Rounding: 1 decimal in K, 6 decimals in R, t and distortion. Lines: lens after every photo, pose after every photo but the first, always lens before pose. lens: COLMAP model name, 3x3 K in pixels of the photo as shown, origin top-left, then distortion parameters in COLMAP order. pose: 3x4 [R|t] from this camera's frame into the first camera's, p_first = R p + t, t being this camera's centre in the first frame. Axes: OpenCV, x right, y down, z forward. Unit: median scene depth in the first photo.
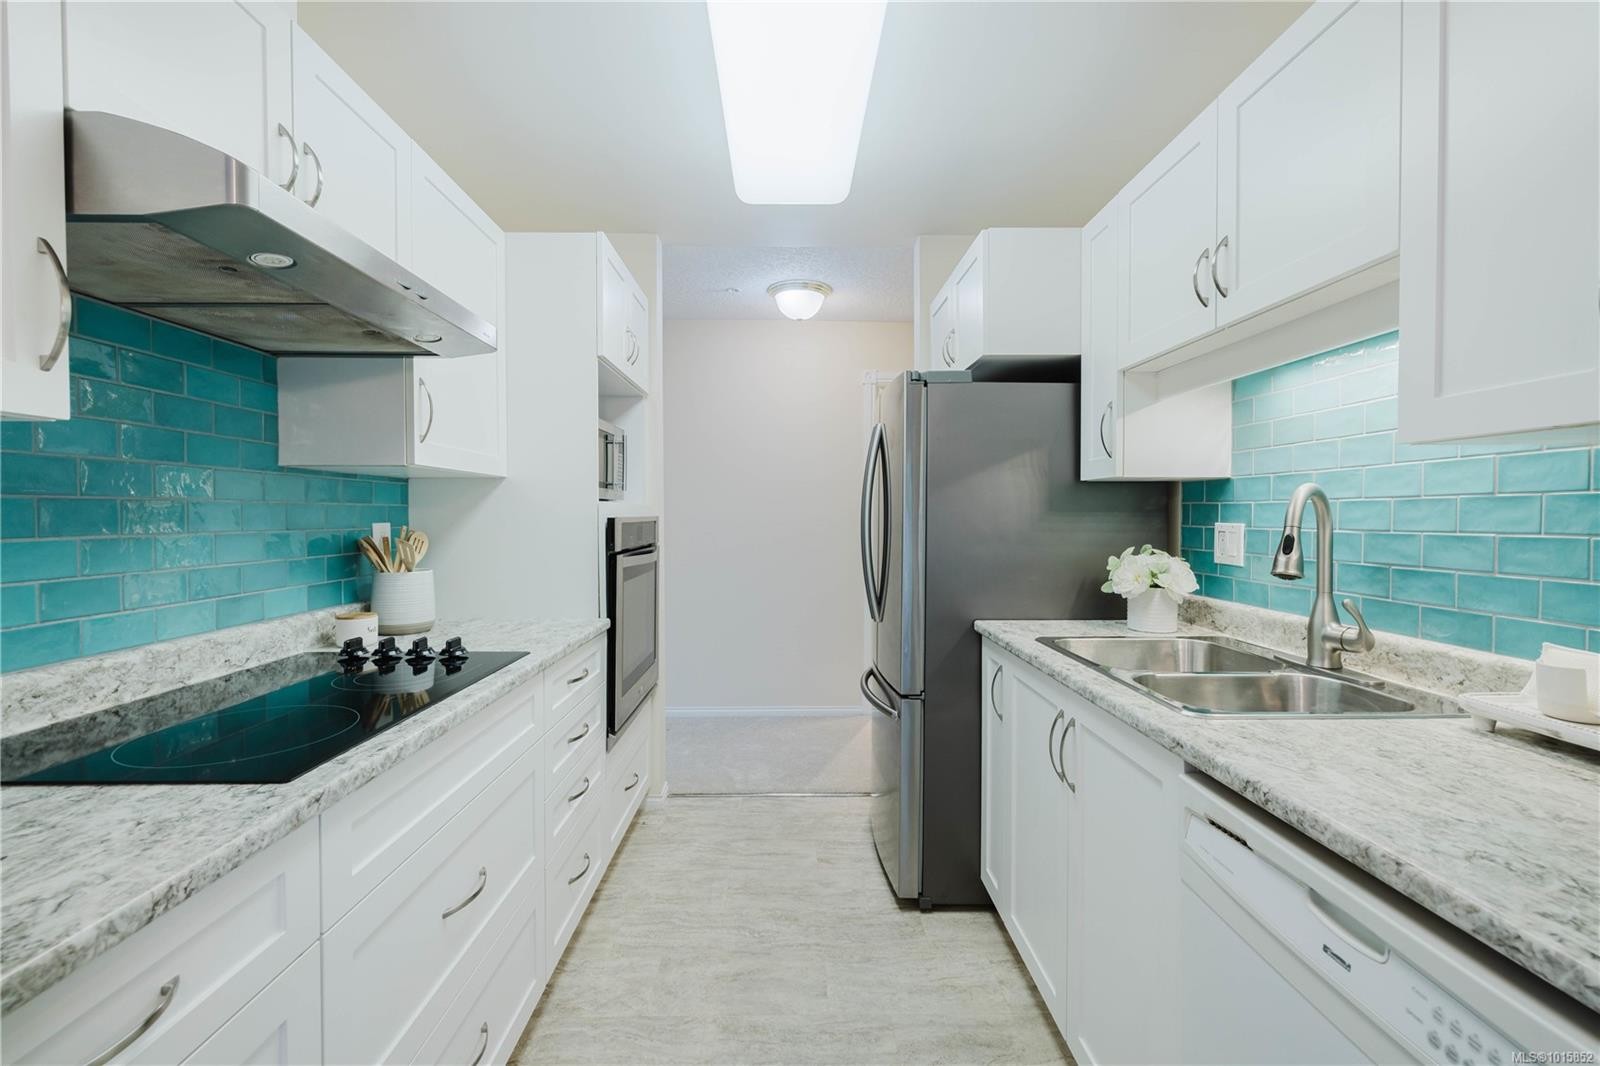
lens RADIAL K [[668.3, 0, 800.0], [0, 668.3, 533.0], [0, 0, 1]] dist [0.002490, 0.000107]
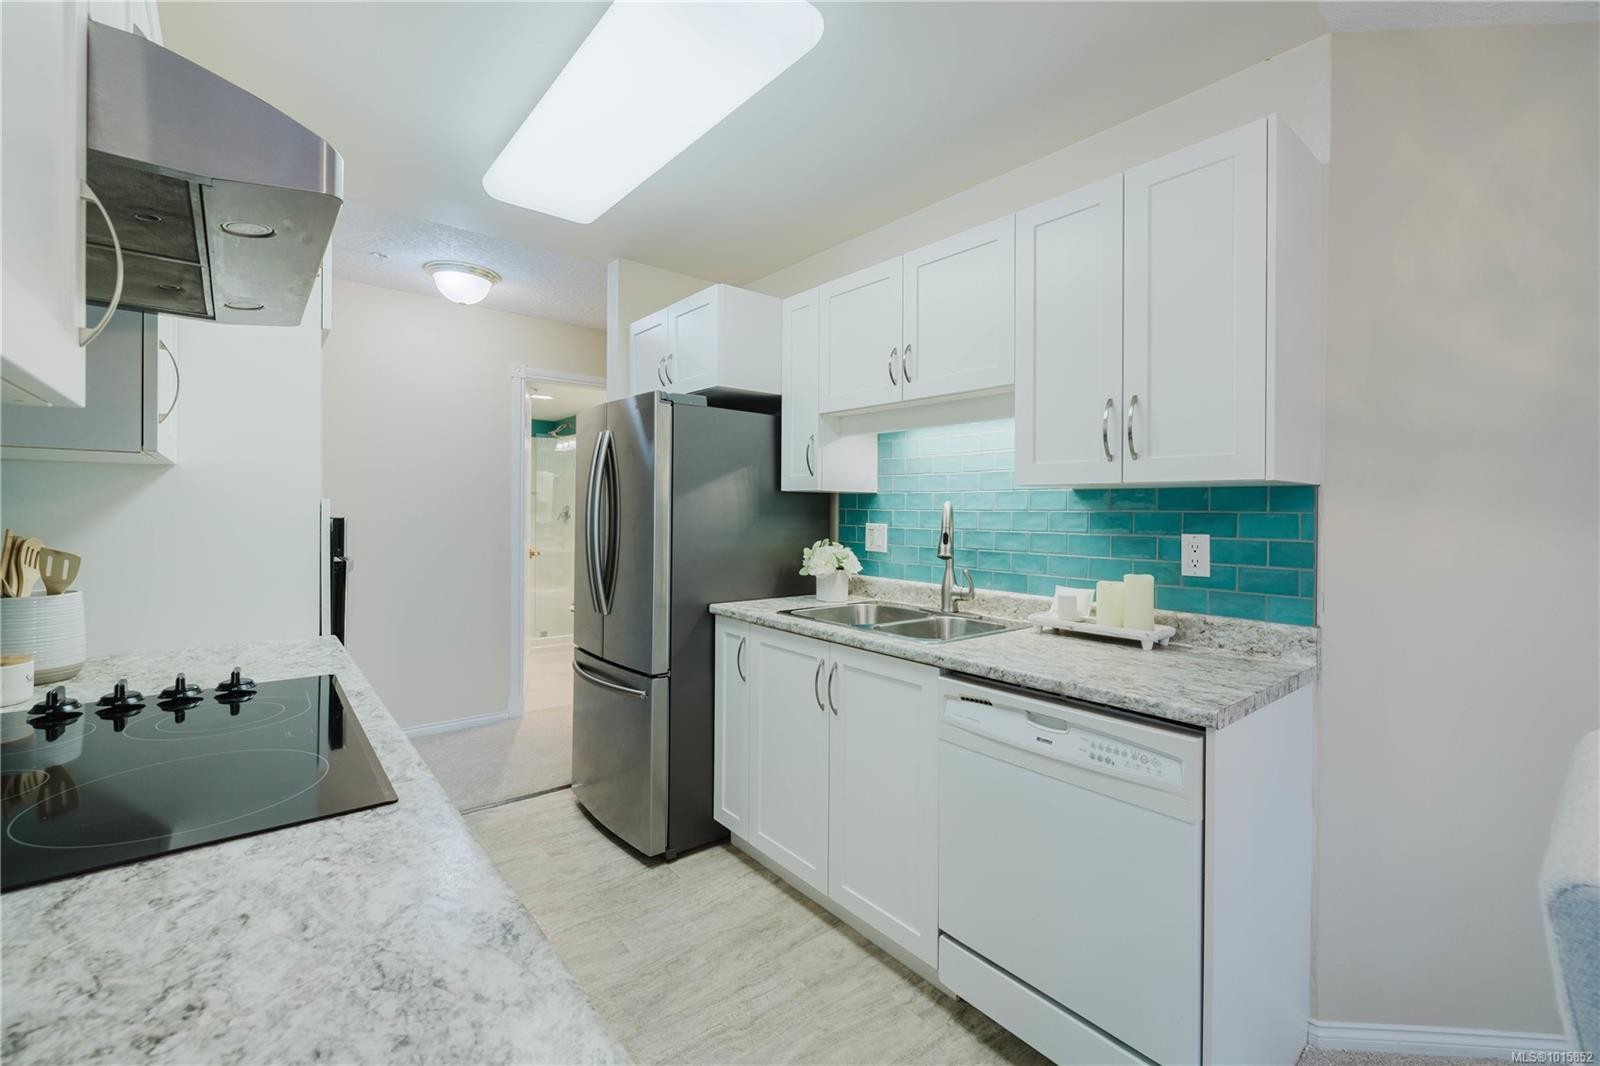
lens RADIAL K [[678.8, 0, 800.4], [0, 678.8, 516.0], [0, 0, 1]] dist [0.002096, 0.000177]
pose [[0.781374, 0.004555, 0.624046, -0.501672], [0.004983, 0.999896, -0.013537, -0.014576], [-0.624043, 0.013687, 0.781270, -0.078496]]
